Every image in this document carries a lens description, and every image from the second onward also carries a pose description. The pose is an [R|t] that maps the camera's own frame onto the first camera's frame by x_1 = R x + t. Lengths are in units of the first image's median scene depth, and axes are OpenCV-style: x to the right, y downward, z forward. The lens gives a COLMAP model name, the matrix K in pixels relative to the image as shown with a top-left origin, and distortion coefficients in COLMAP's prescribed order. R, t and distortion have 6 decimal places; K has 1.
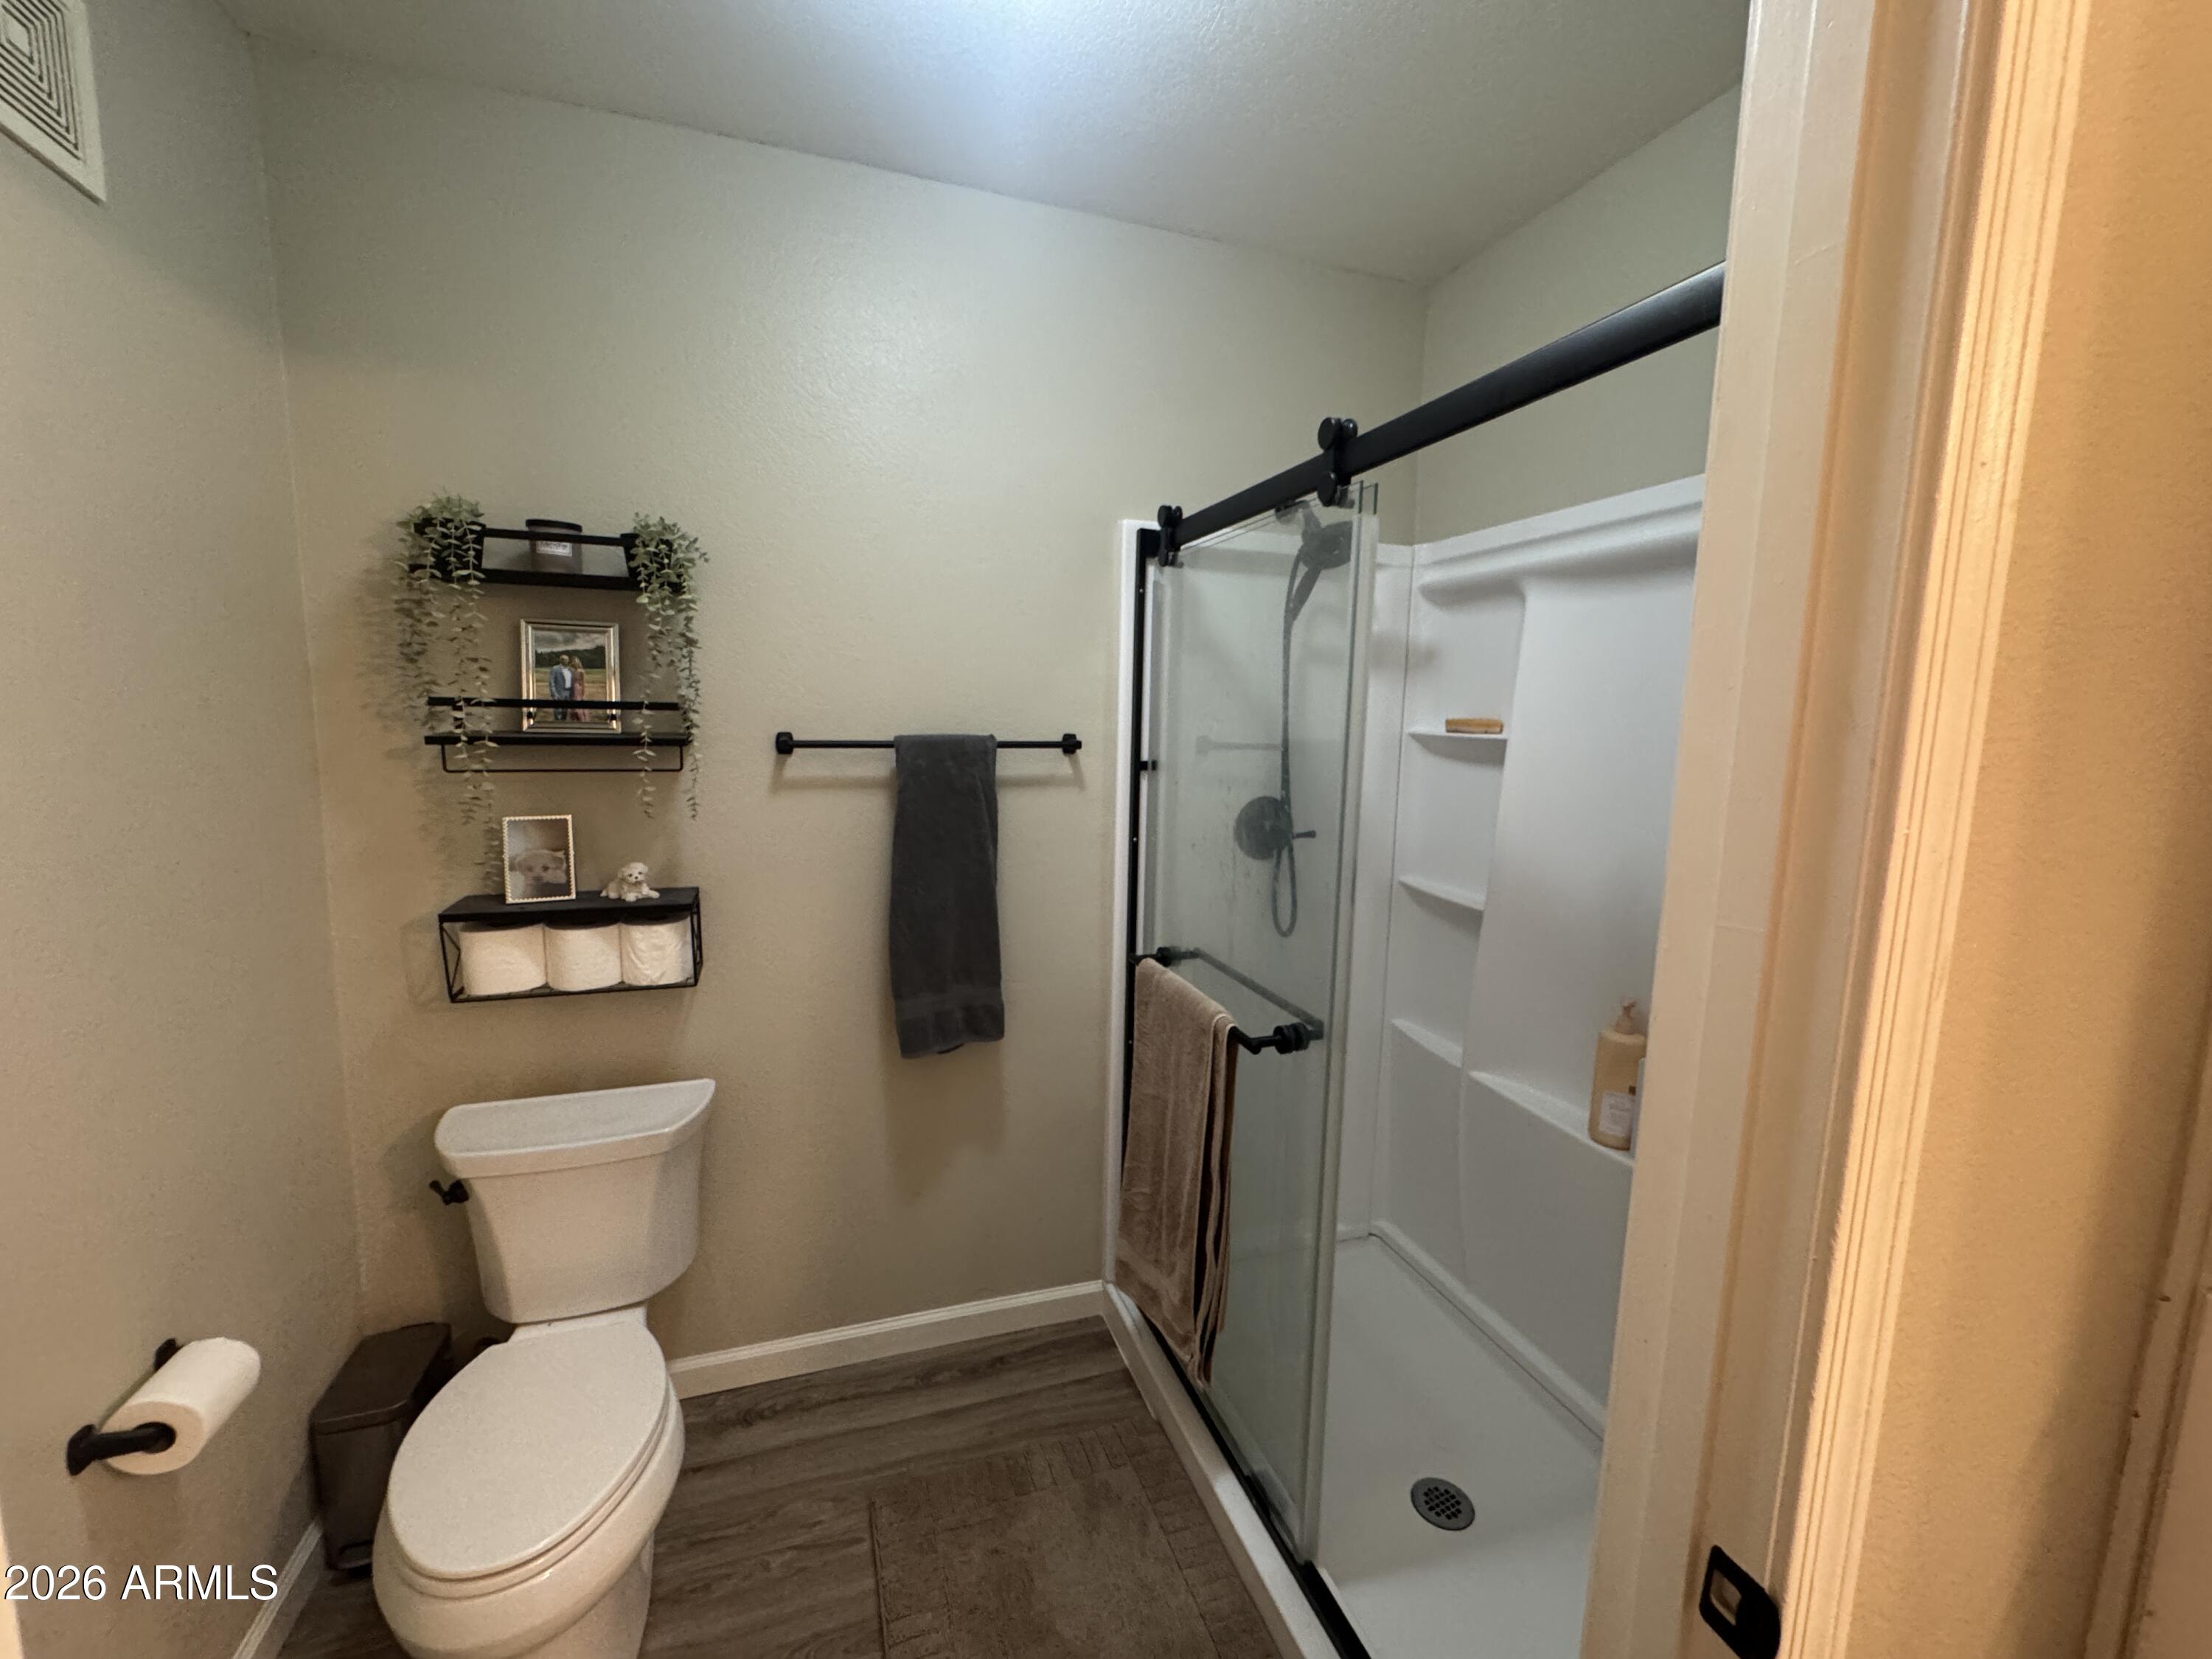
lens RADIAL K [[882.2, 0, 1105.7], [0, 882.2, 827.0], [0, 0, 1]] dist [0.001400, -0.001225]
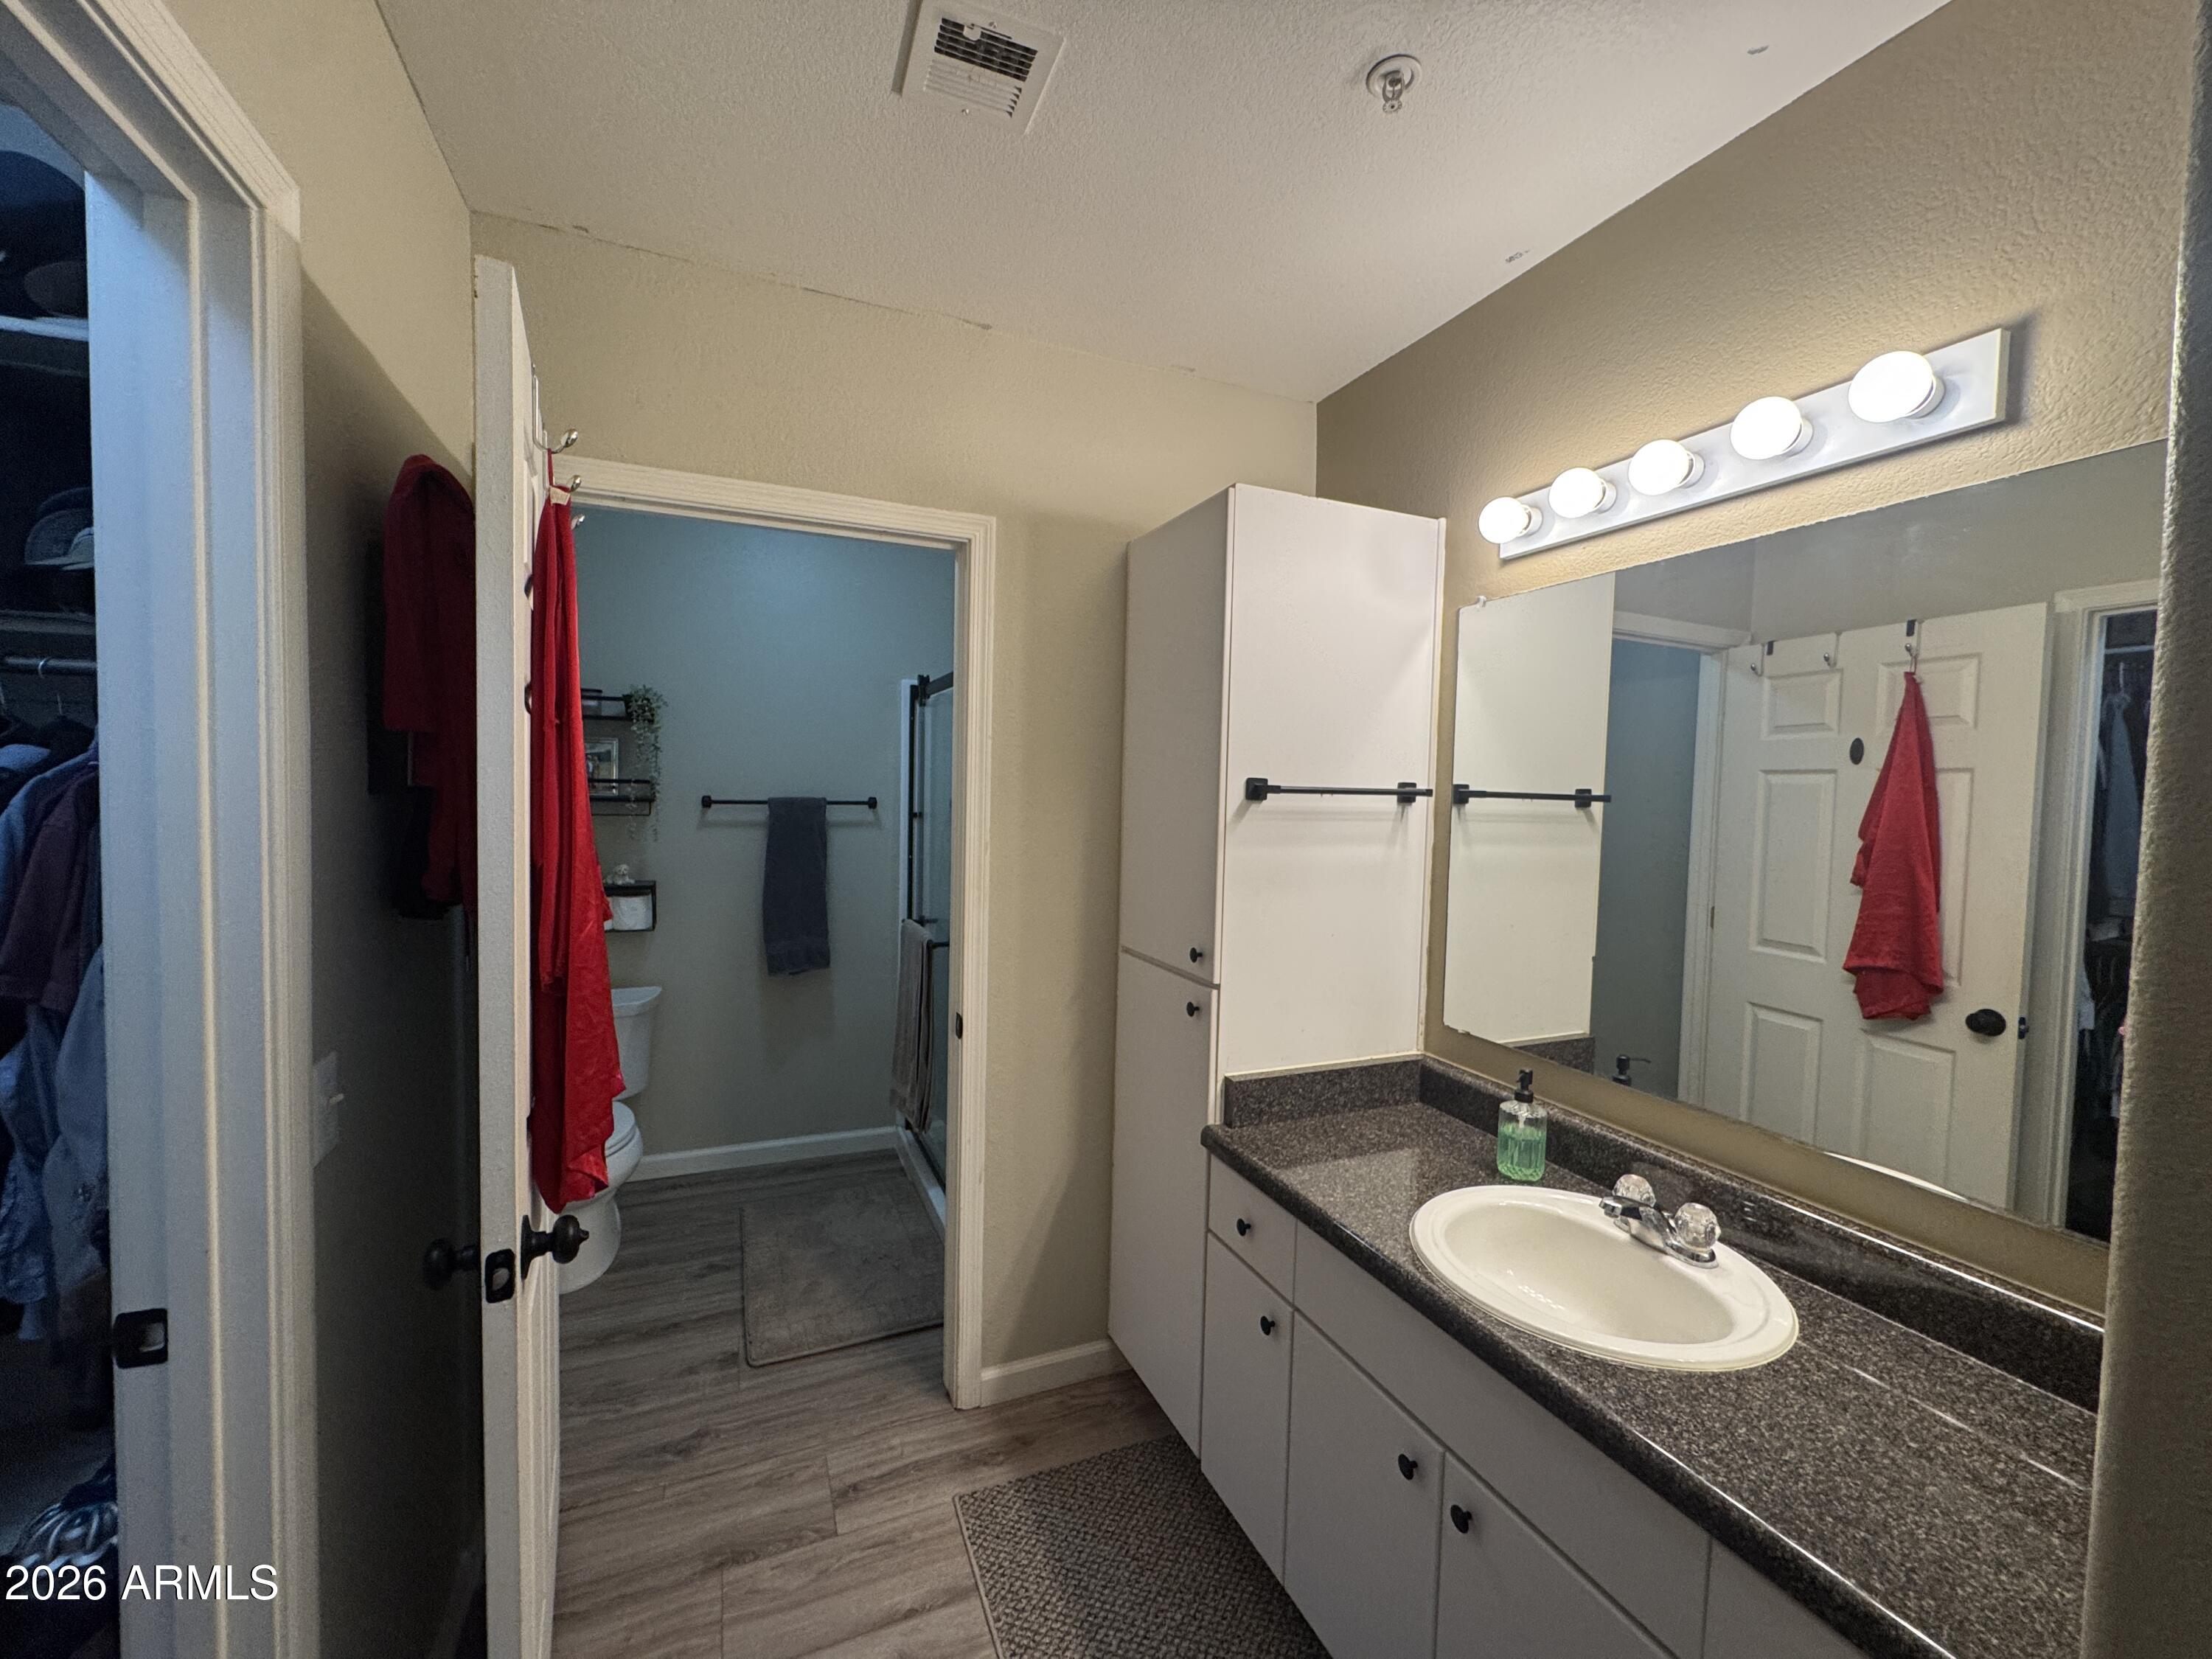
lens RADIAL K [[882.2, 0, 1101.2], [0, 882.2, 830.3], [0, 0, 1]] dist [0.001400, -0.001225]
pose [[0.997893, 0.000013, 0.064878, 0.330027], [0.004674, 0.997387, -0.072086, 0.099256], [-0.064709, 0.072238, 0.995286, -0.858670]]
